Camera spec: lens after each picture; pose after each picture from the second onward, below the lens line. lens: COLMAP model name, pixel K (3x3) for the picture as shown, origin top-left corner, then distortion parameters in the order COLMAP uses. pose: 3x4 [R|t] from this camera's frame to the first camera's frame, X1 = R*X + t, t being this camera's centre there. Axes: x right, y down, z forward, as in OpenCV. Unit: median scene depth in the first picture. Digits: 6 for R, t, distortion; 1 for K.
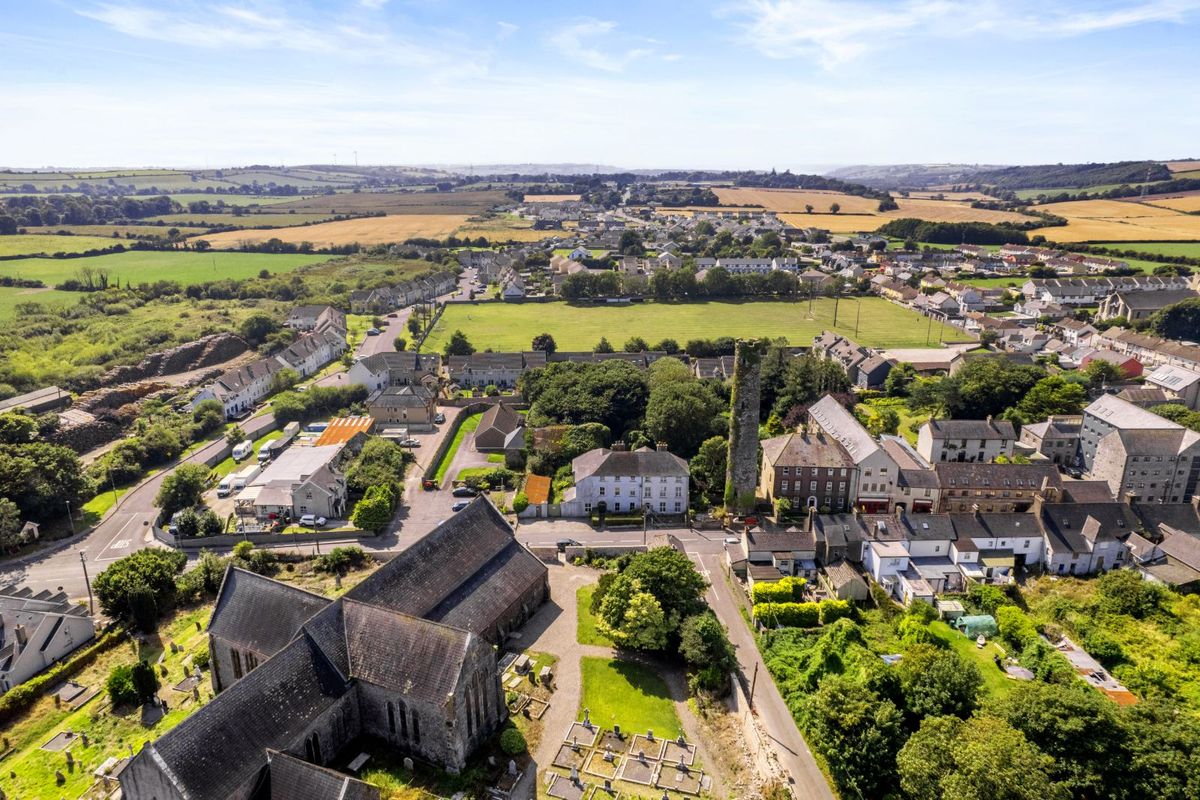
lens RADIAL K [[754.8, 0, 603.5], [0, 754.8, 403.0], [0, 0, 1]] dist [-0.025898, 0.004993]
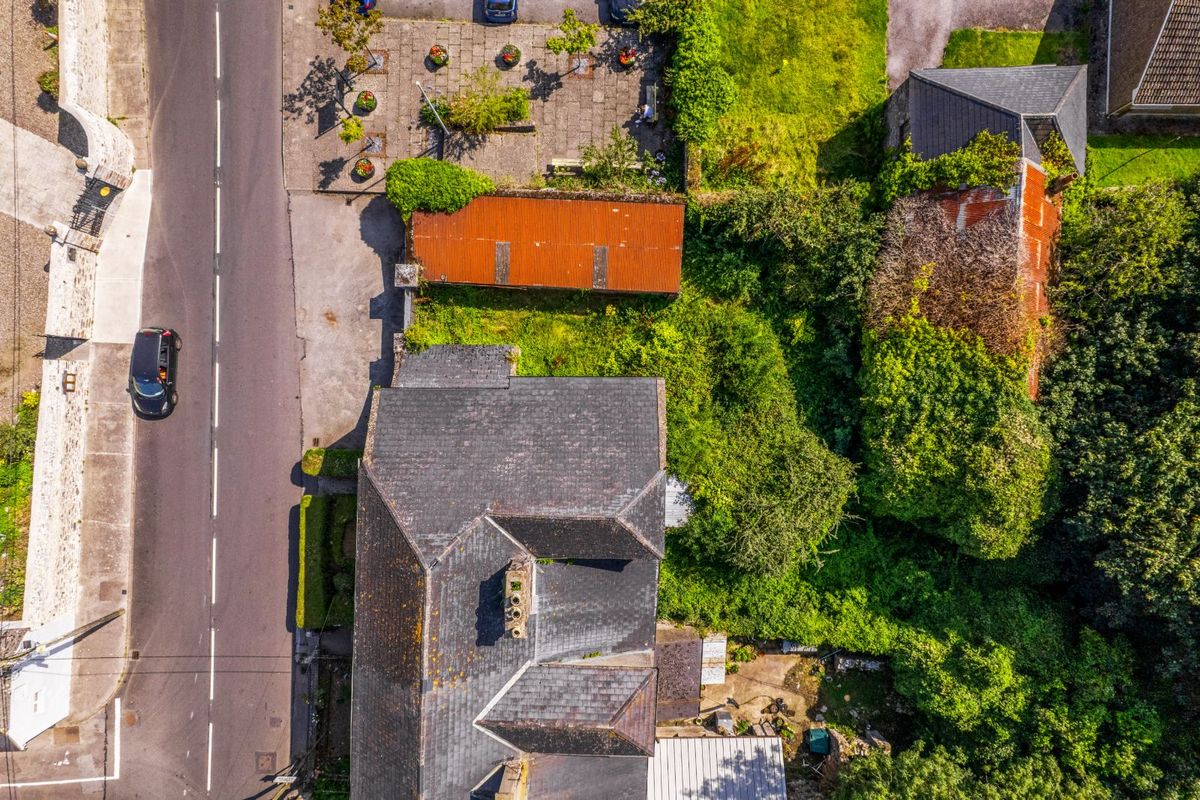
lens RADIAL K [[767.7, 0, 609.0], [0, 767.7, 406.4], [0, 0, 1]] dist [-0.074979, 0.069664]
pose [[-0.030596, 0.999508, 0.006849, -0.020465], [-0.306967, -0.015917, 0.951587, -0.081386], [0.951228, 0.027013, 0.307303, 0.548758]]
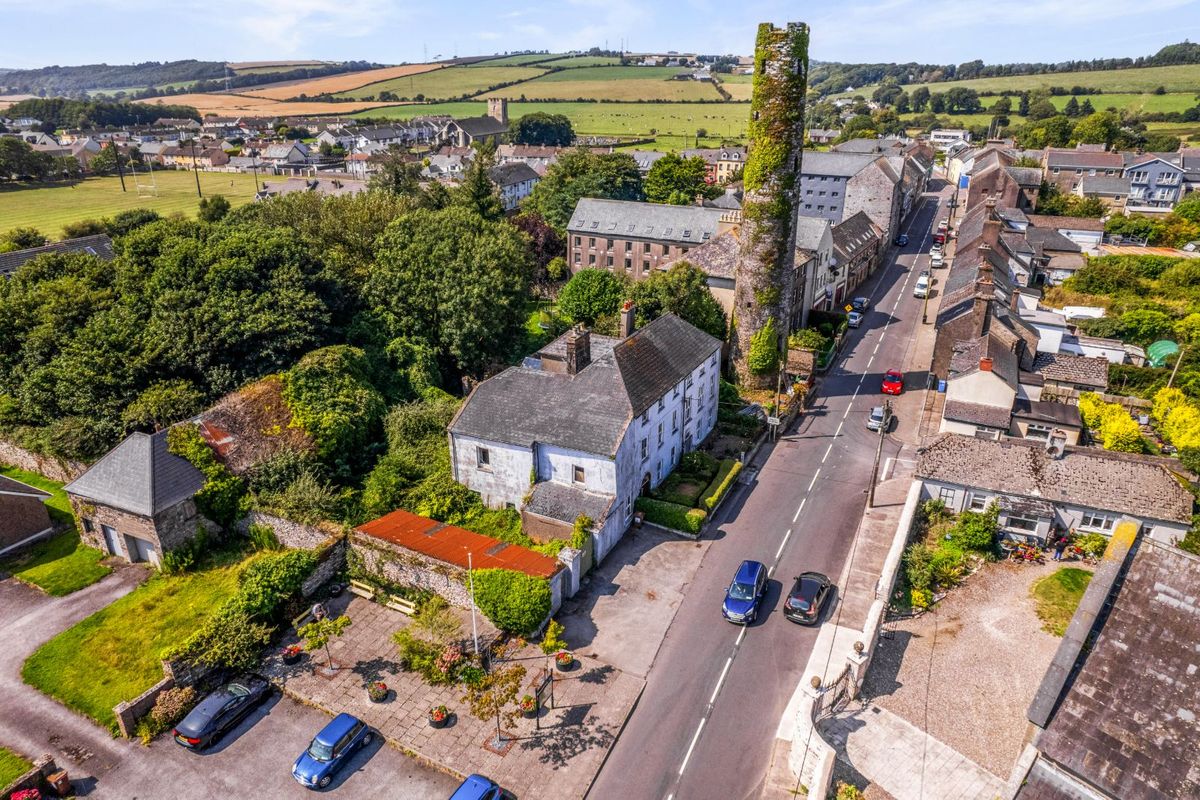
lens RADIAL K [[767.7, 0, 602.7], [0, 767.7, 401.6], [0, 0, 1]] dist [-0.074979, 0.069664]
pose [[0.454265, -0.346480, 0.820728, -0.177874], [0.263552, 0.932299, 0.247708, -0.004274], [-0.850990, 0.103779, 0.514827, 0.451176]]
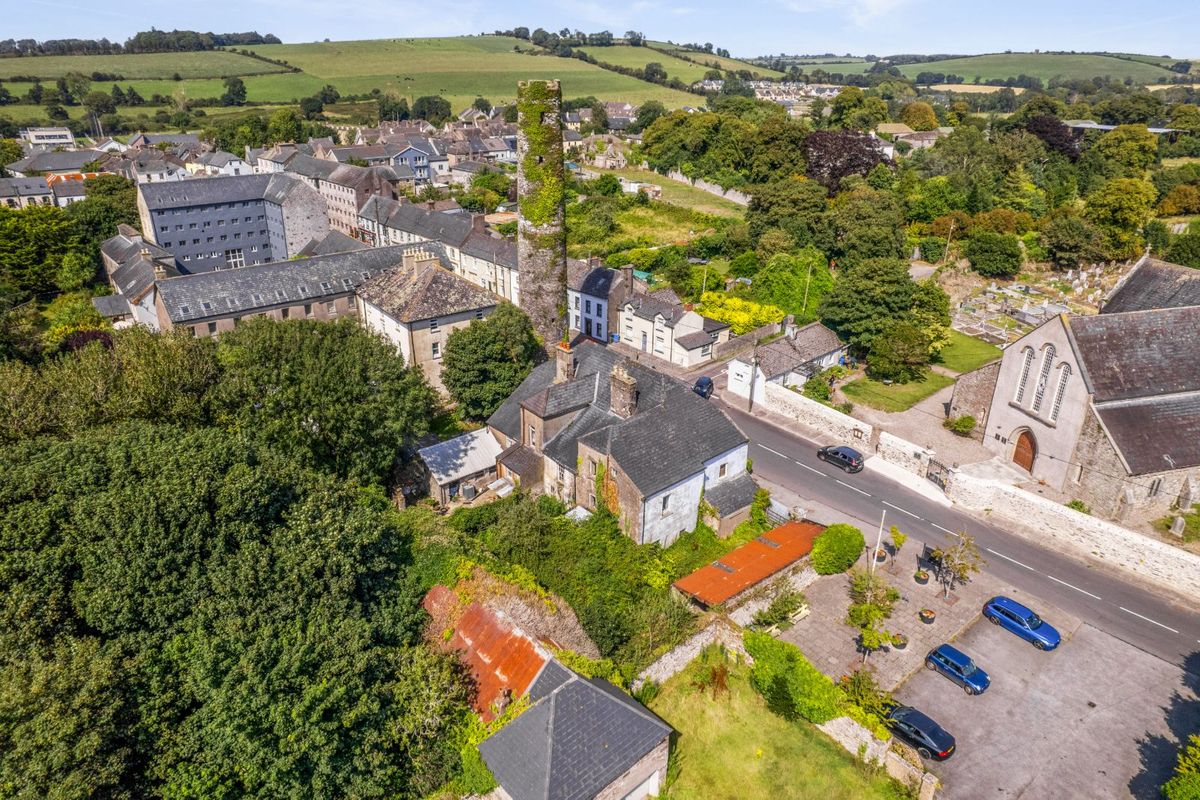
lens RADIAL K [[767.7, 0, 602.7], [0, 767.7, 403.9], [0, 0, 1]] dist [-0.074979, 0.069664]
pose [[-0.635280, -0.320720, 0.702537, -0.163237], [0.222912, 0.794820, 0.564421, -0.103697], [-0.739411, 0.515170, -0.433441, 0.688963]]
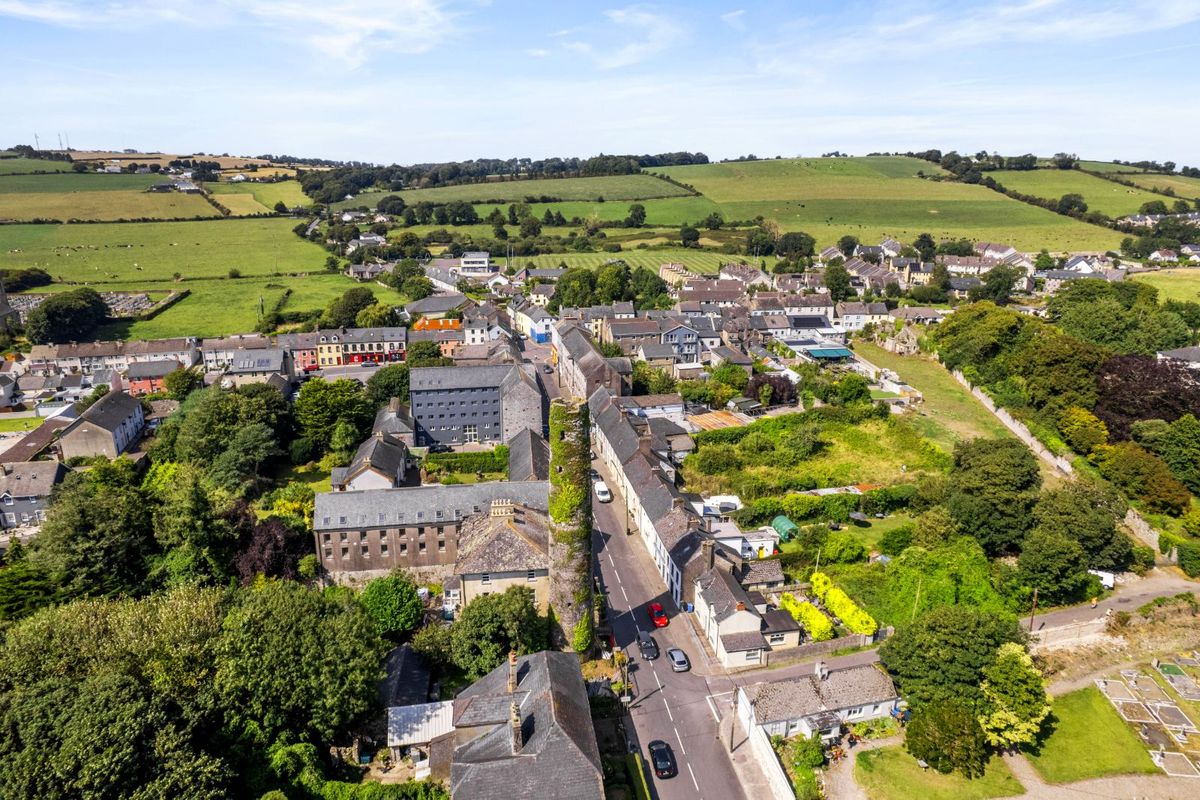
lens RADIAL K [[767.7, 0, 601.4], [0, 767.7, 402.5], [0, 0, 1]] dist [-0.074979, 0.069664]
pose [[-0.161452, -0.294526, 0.941907, -0.213292], [0.293800, 0.896807, 0.330784, -0.146509], [-0.942133, 0.330138, -0.058260, 0.522239]]
